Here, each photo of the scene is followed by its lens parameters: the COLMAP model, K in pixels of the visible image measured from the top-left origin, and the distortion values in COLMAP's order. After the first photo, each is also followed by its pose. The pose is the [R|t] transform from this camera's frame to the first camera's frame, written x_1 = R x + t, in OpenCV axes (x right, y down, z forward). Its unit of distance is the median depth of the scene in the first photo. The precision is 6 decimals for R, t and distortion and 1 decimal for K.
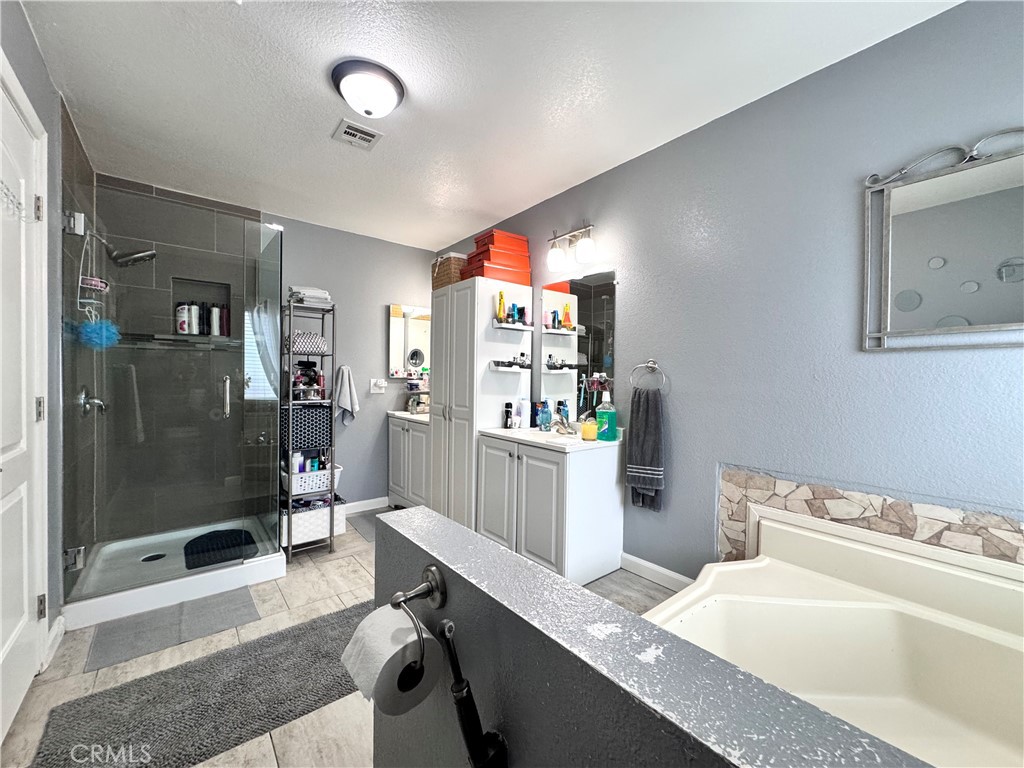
lens RADIAL K [[411.2, 0, 511.1], [0, 411.2, 382.0], [0, 0, 1]] dist [-0.003434, -0.000271]
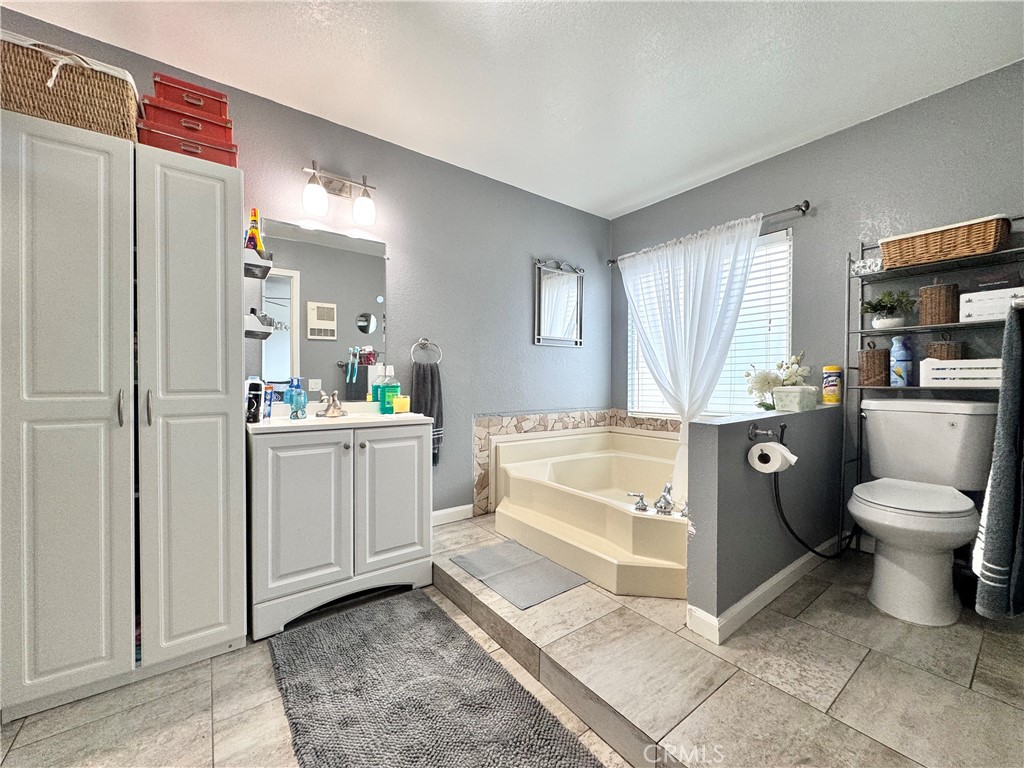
lens RADIAL K [[411.2, 0, 511.3], [0, 411.2, 384.7], [0, 0, 1]] dist [-0.003434, -0.000271]
pose [[0.040626, -0.025889, 0.998839, -1.026091], [0.005462, 0.999655, 0.025688, 0.062044], [-0.999159, 0.004412, 0.040753, 0.905953]]
